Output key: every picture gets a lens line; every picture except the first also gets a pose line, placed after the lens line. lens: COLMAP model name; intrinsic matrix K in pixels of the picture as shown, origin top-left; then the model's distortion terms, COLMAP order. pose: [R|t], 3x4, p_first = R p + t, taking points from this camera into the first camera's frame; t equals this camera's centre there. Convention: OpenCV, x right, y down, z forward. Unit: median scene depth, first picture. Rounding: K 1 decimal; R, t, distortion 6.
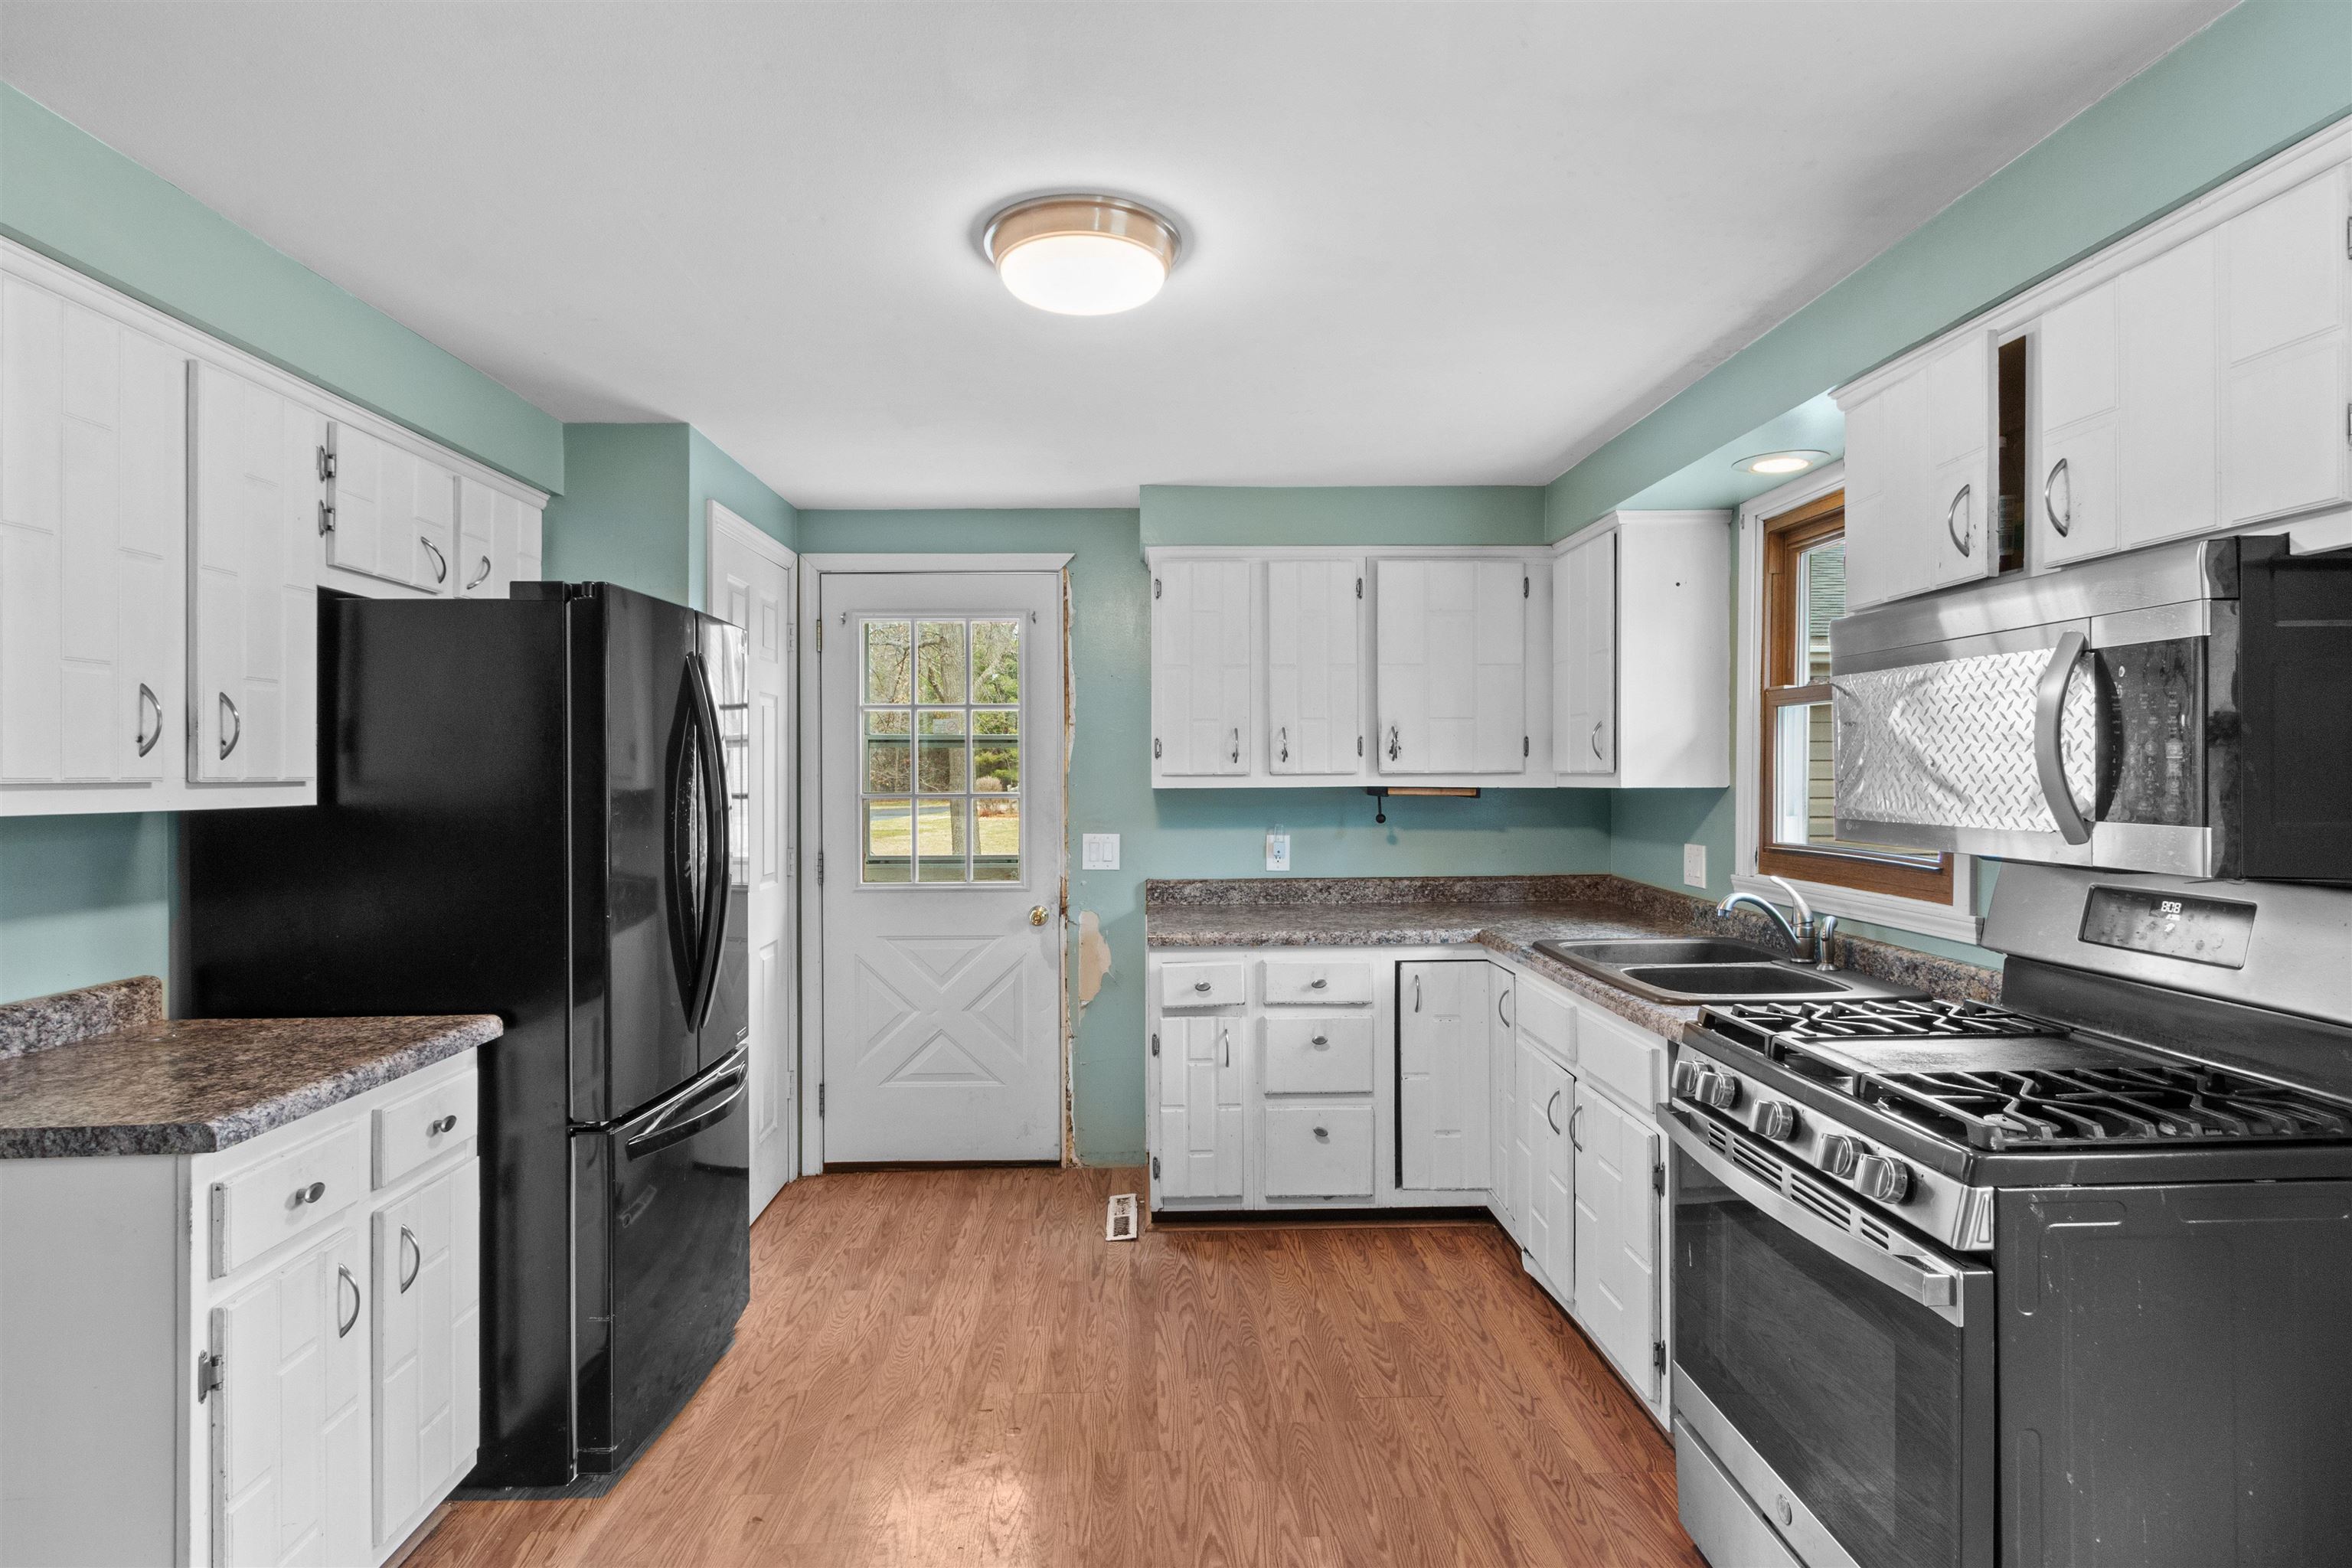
lens RADIAL K [[1209.9, 0, 1179.3], [0, 1209.9, 780.3], [0, 0, 1]] dist [0.002154, 0.000376]
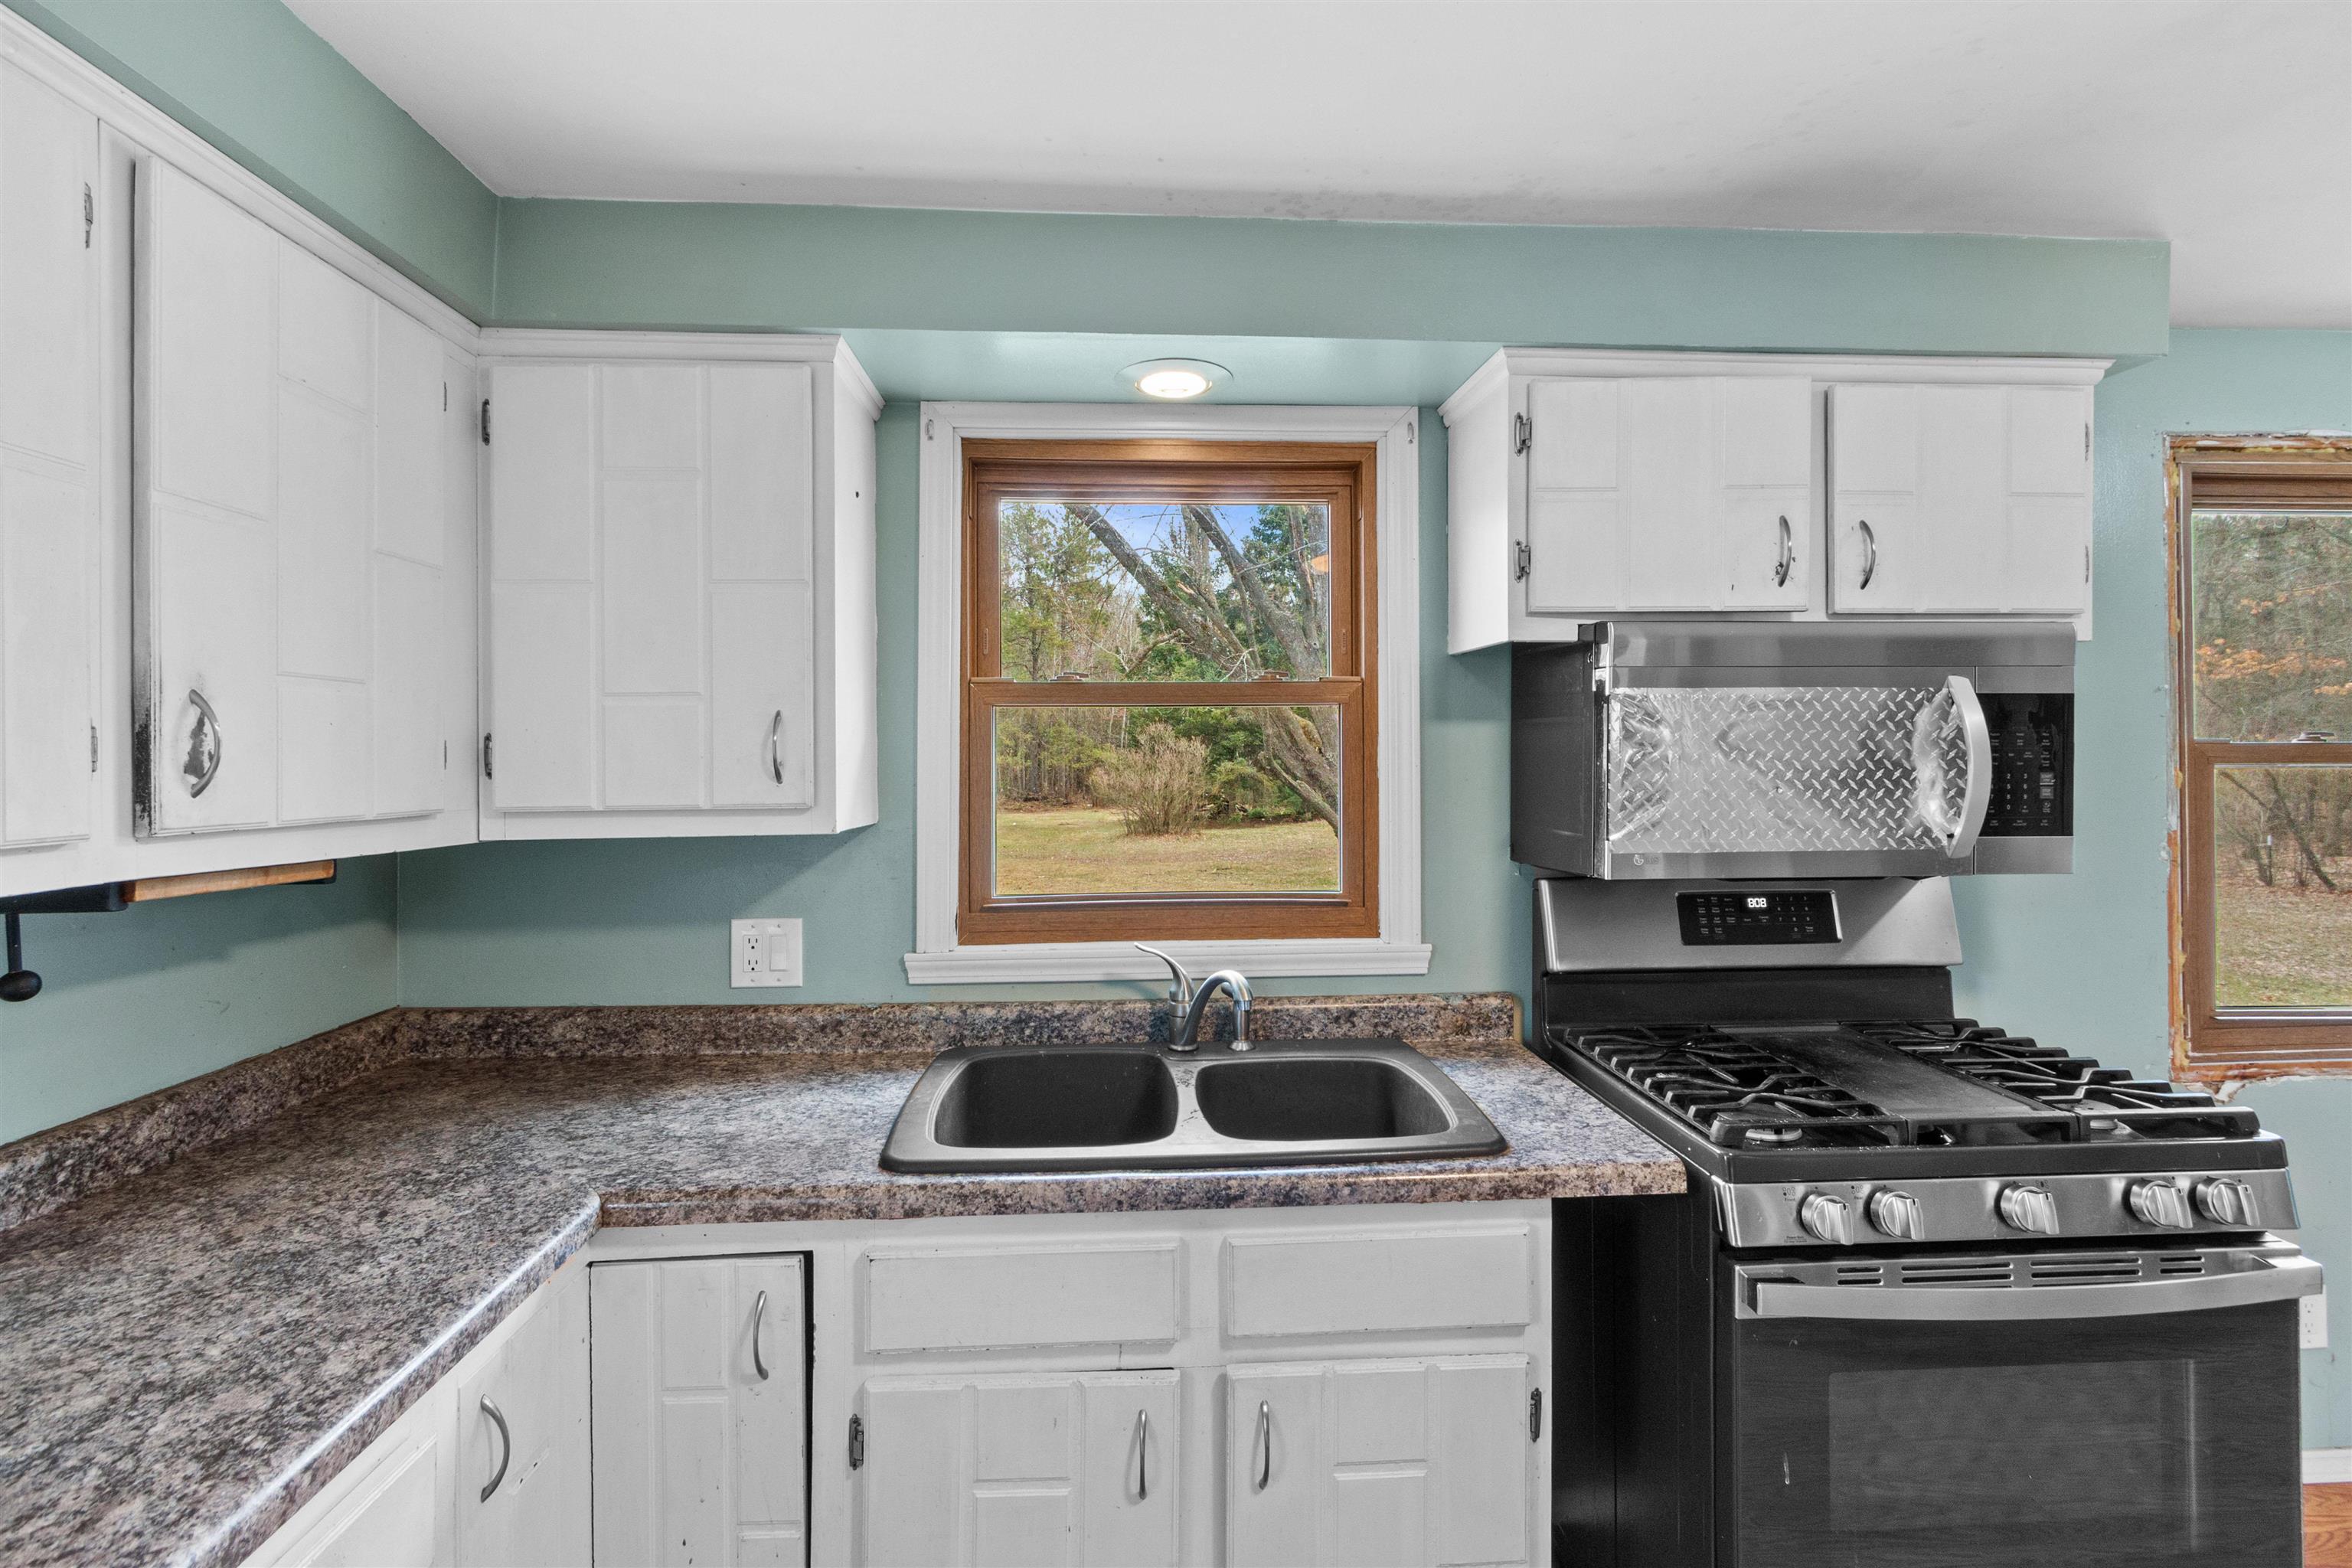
lens RADIAL K [[1089.7, 0, 1180.6], [0, 1089.7, 758.0], [0, 0, 1]] dist [0.001286, -0.000176]
pose [[-0.025733, 0.004331, 0.999659, -0.200668], [0.015245, 0.999876, -0.003939, -0.034794], [-0.999553, 0.015139, -0.025796, 1.209413]]
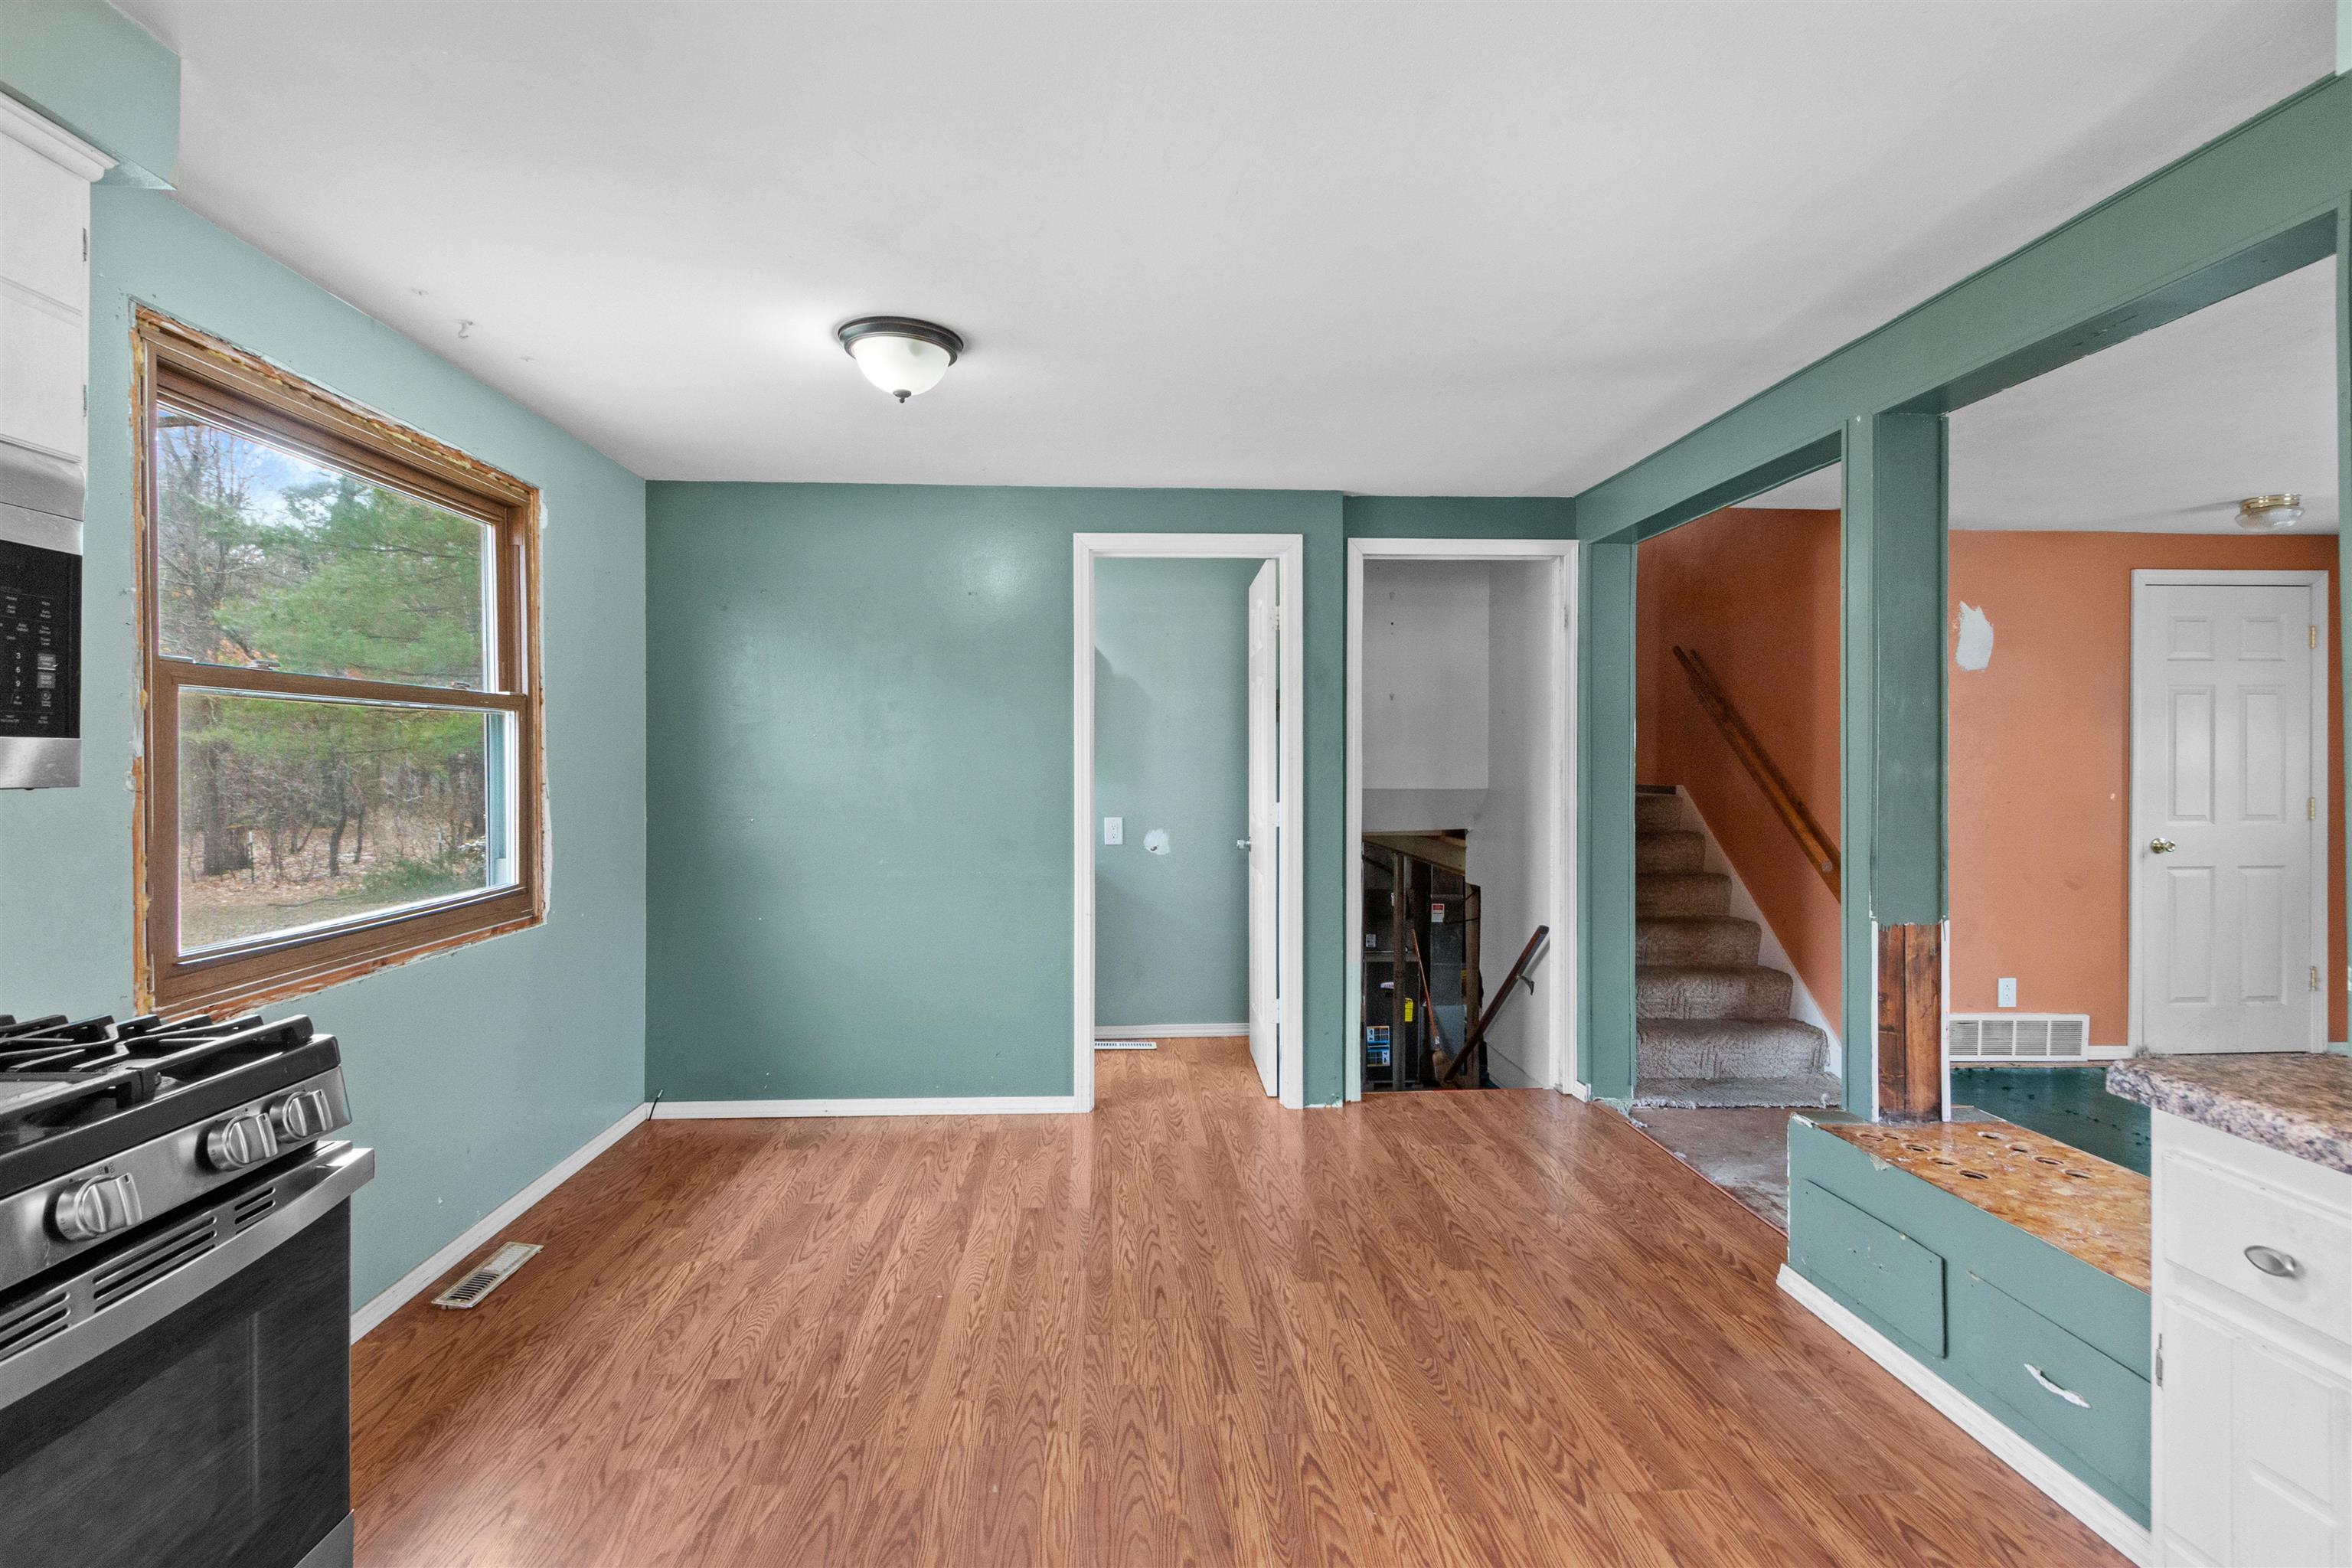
lens RADIAL K [[1138.4, 0, 1174.7], [0, 1138.4, 758.5], [0, 0, 1]] dist [0.010223, -0.000670]
pose [[-0.999785, 0.003655, -0.020428, -0.049351], [0.003438, 0.999938, 0.010612, 0.029219], [0.020466, 0.010539, -0.999735, 1.207981]]
